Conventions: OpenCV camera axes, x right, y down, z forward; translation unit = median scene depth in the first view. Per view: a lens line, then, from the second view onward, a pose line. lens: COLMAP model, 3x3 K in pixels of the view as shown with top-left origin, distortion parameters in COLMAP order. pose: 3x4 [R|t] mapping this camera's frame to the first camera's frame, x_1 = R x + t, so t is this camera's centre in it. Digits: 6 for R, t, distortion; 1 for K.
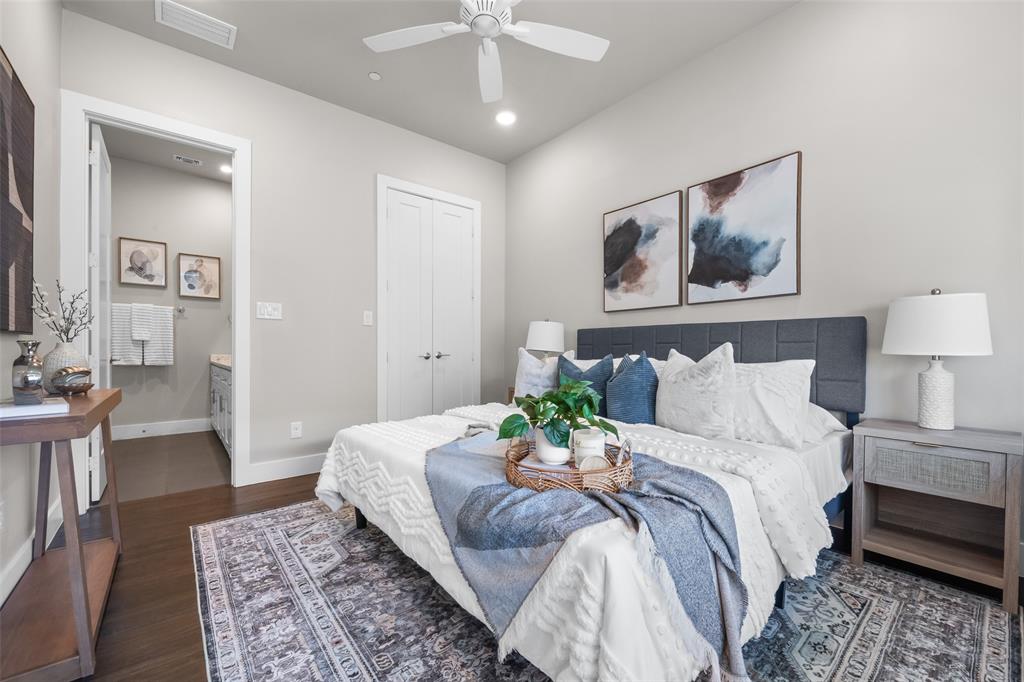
lens RADIAL K [[411.7, 0, 515.1], [0, 411.7, 350.0], [0, 0, 1]] dist [0.001012, -0.001988]
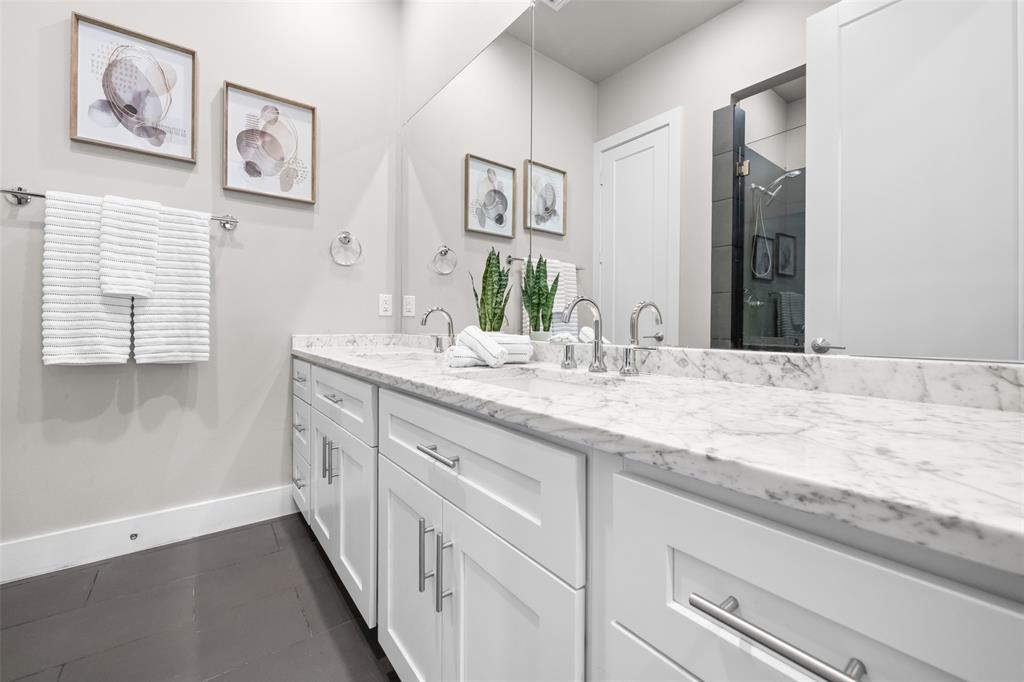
lens RADIAL K [[411.7, 0, 507.6], [0, 411.7, 320.0], [0, 0, 1]] dist [0.001012, -0.001988]
pose [[0.998679, 0.004711, -0.051160, -0.437544], [-0.005098, 0.999959, -0.007442, -0.000656], [0.051123, 0.007693, 0.998663, 0.517247]]
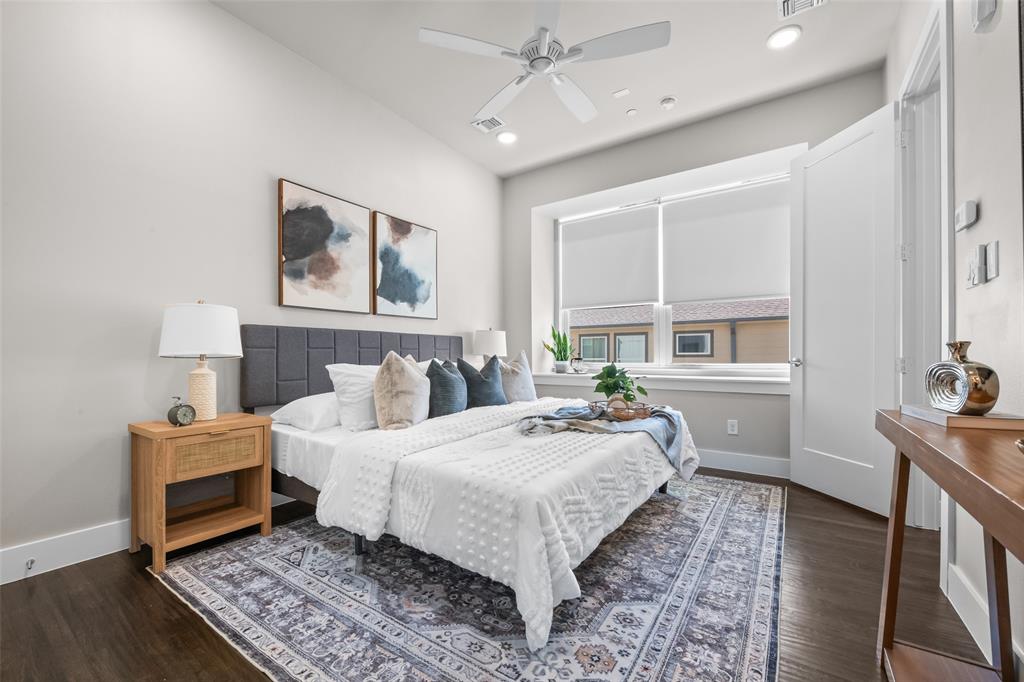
lens RADIAL K [[411.7, 0, 518.3], [0, 411.7, 351.9], [0, 0, 1]] dist [0.001012, -0.001988]
pose [[-0.285398, 0.006474, 0.958387, -1.346022], [0.004289, 0.999976, -0.005477, 0.001285], [-0.958400, 0.002548, -0.285419, 1.650289]]
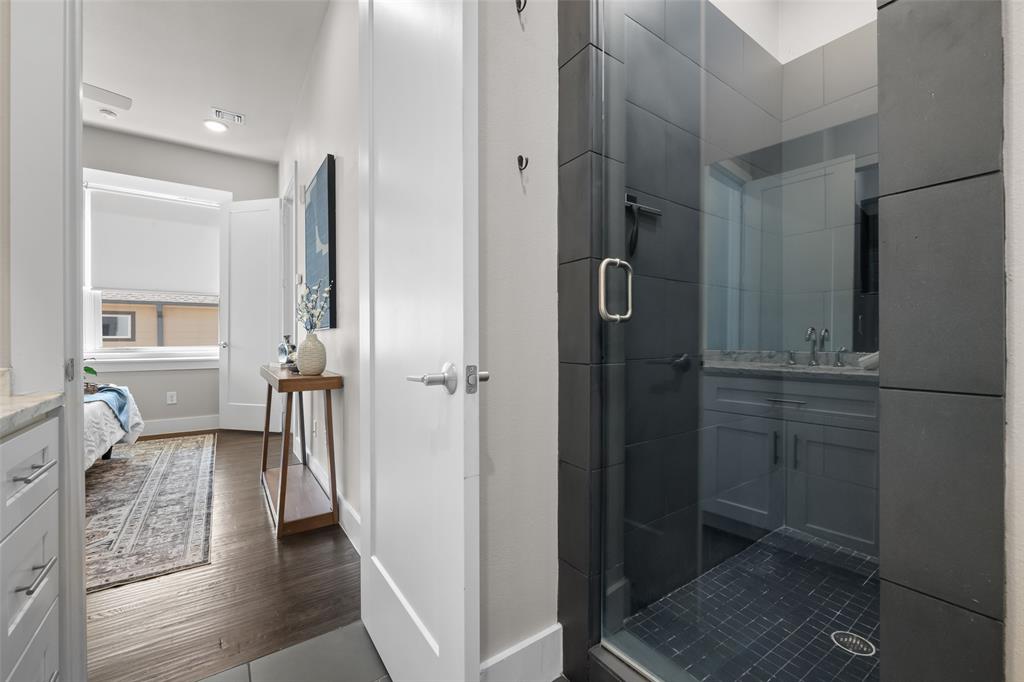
lens RADIAL K [[411.7, 0, 511.2], [0, 411.7, 342.7], [0, 0, 1]] dist [0.001012, -0.001988]
pose [[-0.996656, -0.003964, 0.081610, -1.974238], [-0.002870, 0.999904, 0.013525, -0.011026], [-0.081655, 0.013245, -0.996573, 2.396772]]
